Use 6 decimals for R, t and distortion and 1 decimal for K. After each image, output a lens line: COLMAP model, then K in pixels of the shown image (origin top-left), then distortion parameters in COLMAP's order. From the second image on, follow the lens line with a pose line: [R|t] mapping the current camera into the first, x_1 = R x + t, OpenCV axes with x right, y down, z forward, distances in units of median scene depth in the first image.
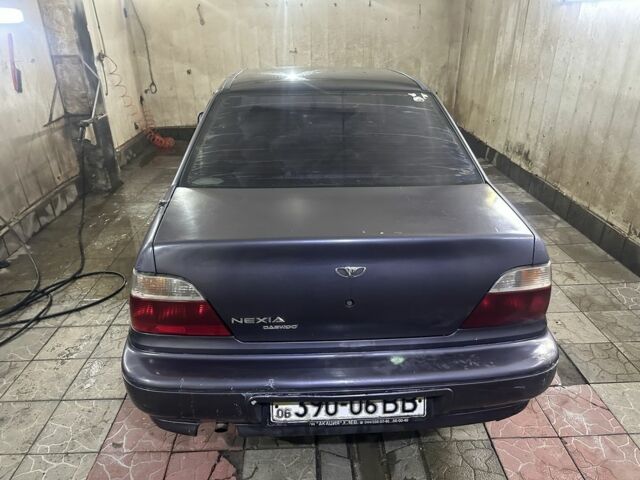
lens RADIAL K [[449.7, 0, 324.1], [0, 449.7, 240.3], [0, 0, 1]] dist [0.022761, -0.029253]
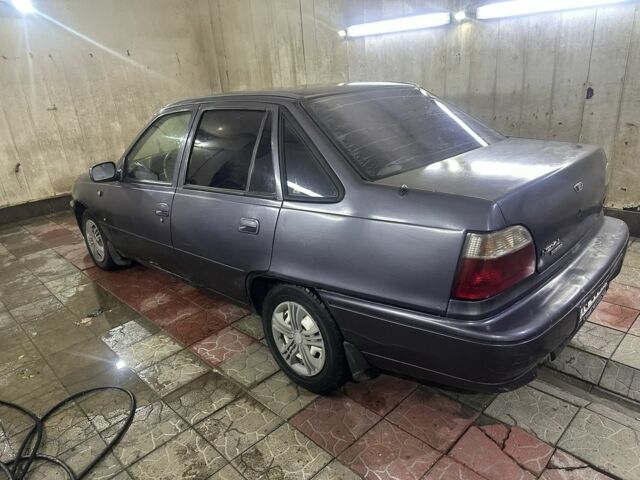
lens RADIAL K [[449.7, 0, 324.5], [0, 449.7, 236.7], [0, 0, 1]] dist [0.022761, -0.029253]
pose [[0.736735, -0.276070, 0.617257, -0.559194], [0.352480, 0.935817, -0.002159, -0.021997], [-0.577044, 0.219161, 0.786759, 0.177023]]
